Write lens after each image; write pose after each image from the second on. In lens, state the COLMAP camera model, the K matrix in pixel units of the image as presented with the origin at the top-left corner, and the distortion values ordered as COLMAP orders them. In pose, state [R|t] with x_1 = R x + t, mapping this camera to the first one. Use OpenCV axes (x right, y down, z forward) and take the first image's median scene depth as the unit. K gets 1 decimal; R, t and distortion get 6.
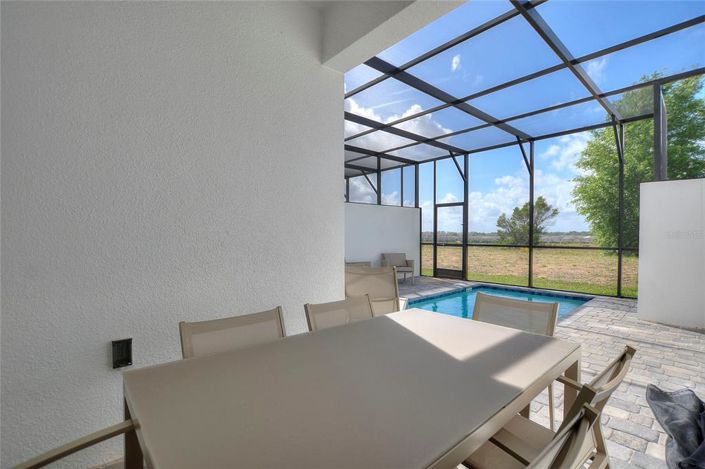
lens RADIAL K [[323.7, 0, 350.9], [0, 323.7, 239.1], [0, 0, 1]] dist [-0.026437, 0.001242]
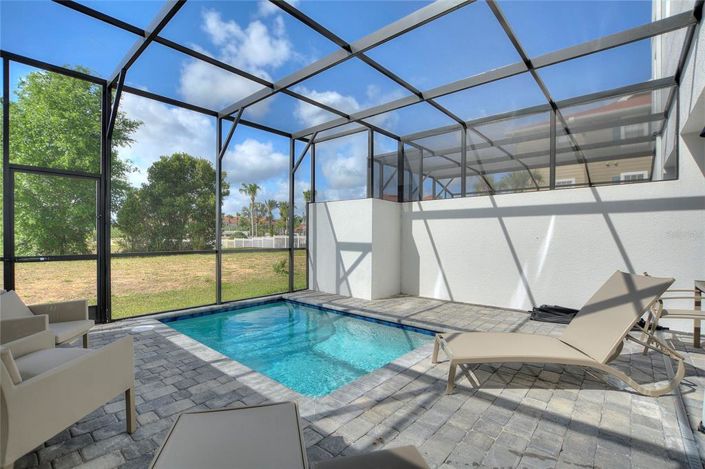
lens RADIAL K [[323.7, 0, 353.0], [0, 323.7, 235.3], [0, 0, 1]] dist [-0.026437, 0.001242]
pose [[-0.144391, -0.000091, 0.989521, -0.212747], [0.009553, 0.999953, 0.001486, -0.011529], [-0.989475, 0.009668, -0.144383, 0.625668]]
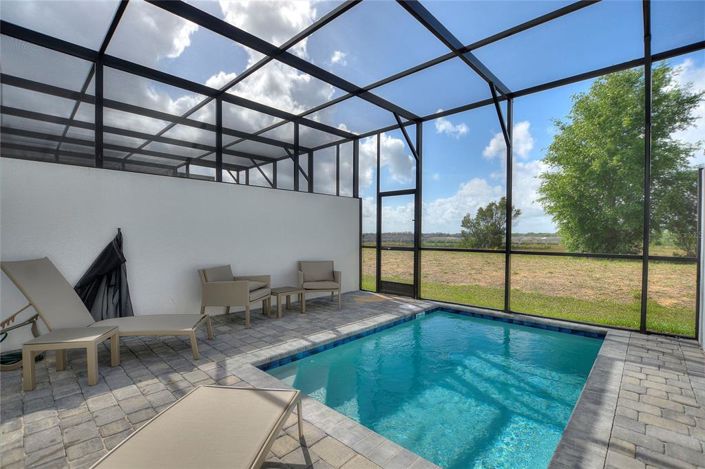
lens RADIAL K [[323.7, 0, 352.5], [0, 323.7, 238.0], [0, 0, 1]] dist [-0.026437, 0.001242]
pose [[0.994900, 0.003647, 0.100797, 0.128285], [-0.003231, 0.999986, -0.004290, -0.002370], [-0.100811, 0.003942, 0.994898, 0.278876]]
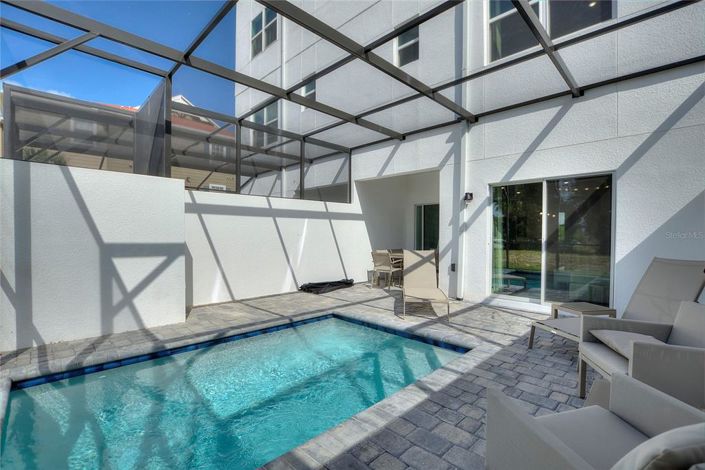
lens RADIAL K [[323.7, 0, 354.0], [0, 323.7, 236.7], [0, 0, 1]] dist [-0.026437, 0.001242]
pose [[-0.997096, -0.002119, -0.076122, 0.235486], [-0.003705, 0.999779, 0.020706, -0.014570], [0.076062, 0.020928, -0.996883, 0.993980]]
